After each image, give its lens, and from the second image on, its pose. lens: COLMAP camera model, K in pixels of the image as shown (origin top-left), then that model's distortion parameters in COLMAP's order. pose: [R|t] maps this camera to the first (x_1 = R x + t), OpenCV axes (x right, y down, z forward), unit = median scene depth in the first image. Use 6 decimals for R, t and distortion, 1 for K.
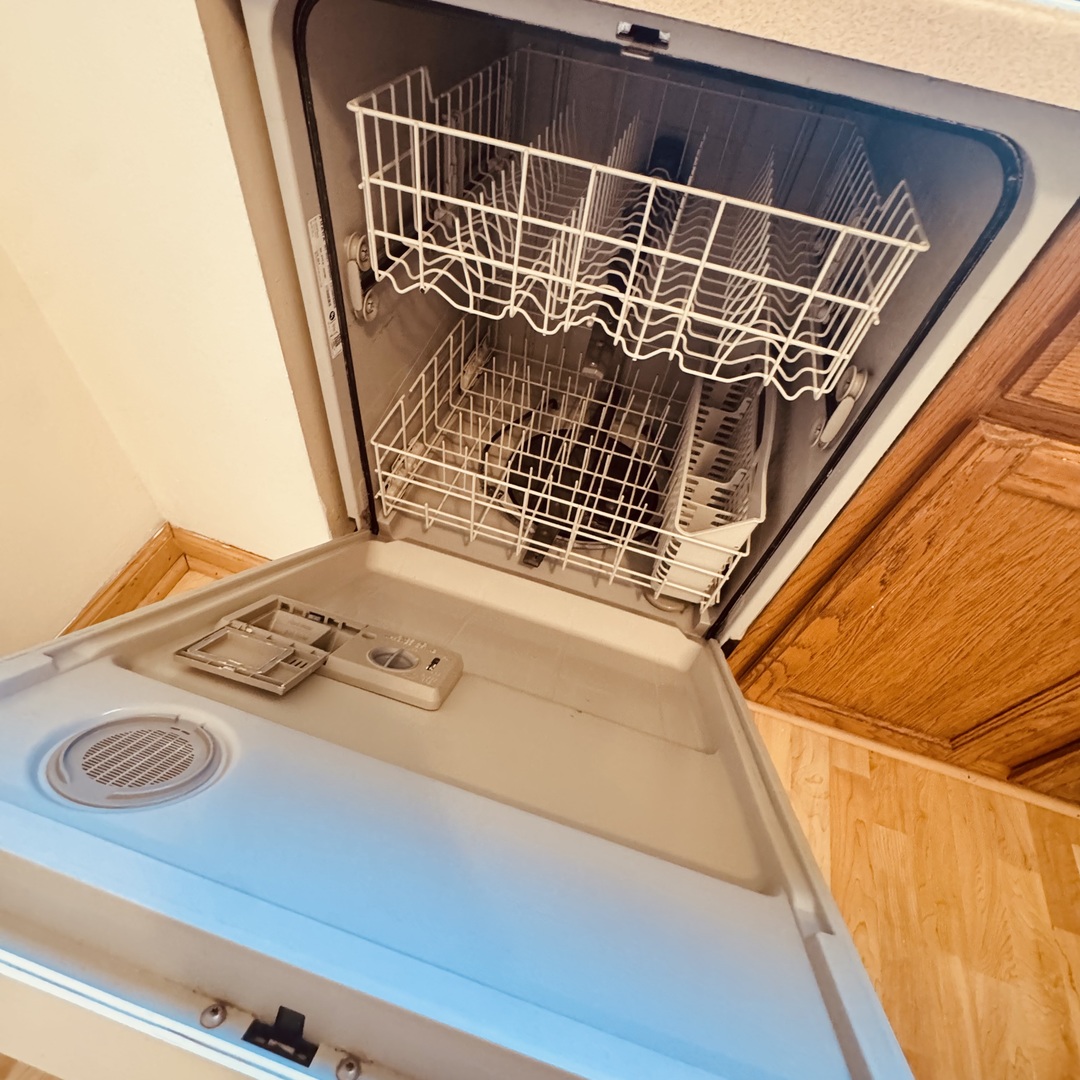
lens RADIAL K [[577.1, 0, 540.0], [0, 577.1, 540.0], [0, 0, 1]] dist [-0.000543, -0.001508]
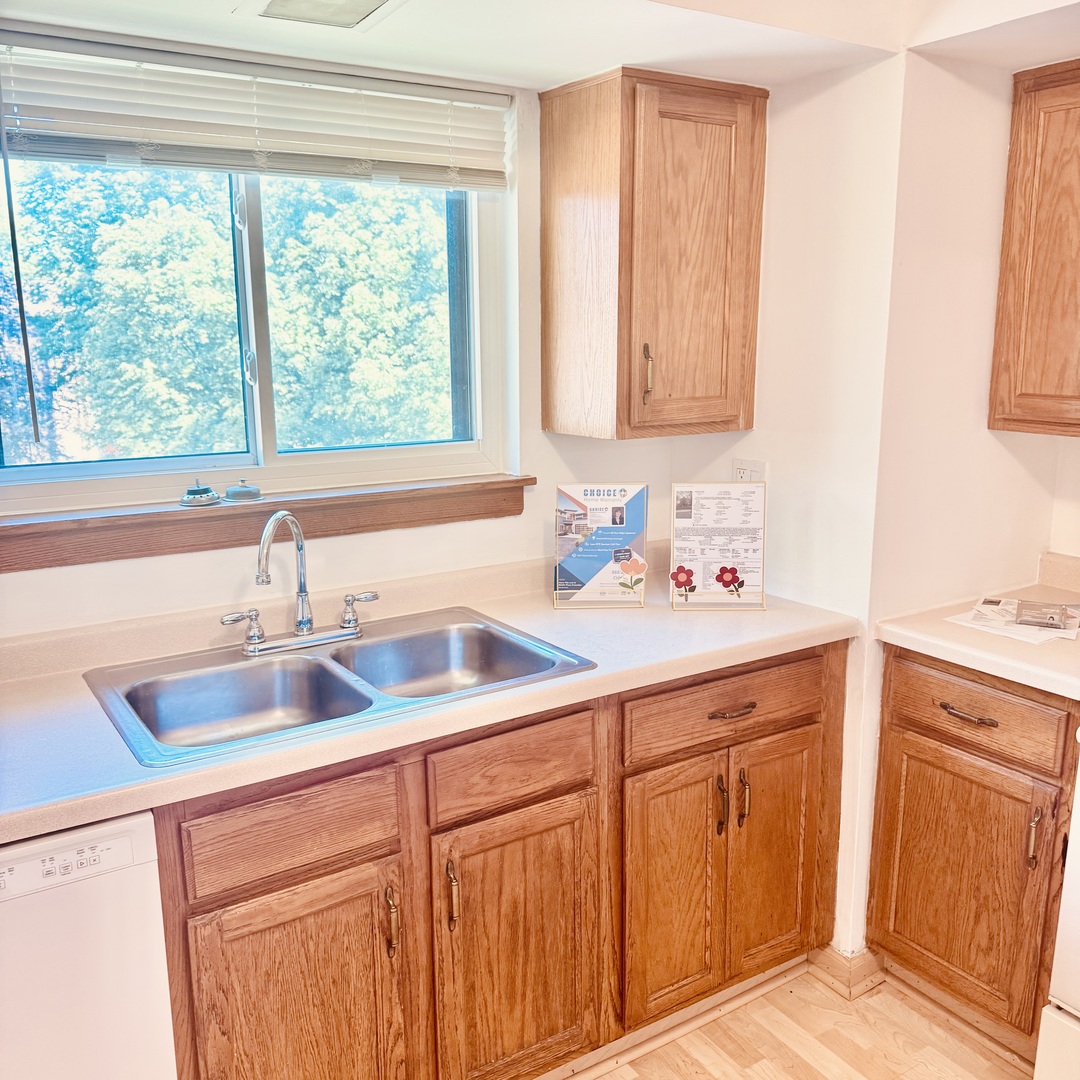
lens RADIAL K [[1008.6, 0, 528.8], [0, 1008.6, 539.1], [0, 0, 1]] dist [0.119039, -0.192704]
pose [[0.649605, -0.276058, 0.708382, -0.436006], [0.644072, 0.694896, -0.319828, 0.597396], [-0.403961, 0.664011, 0.629209, -1.974098]]
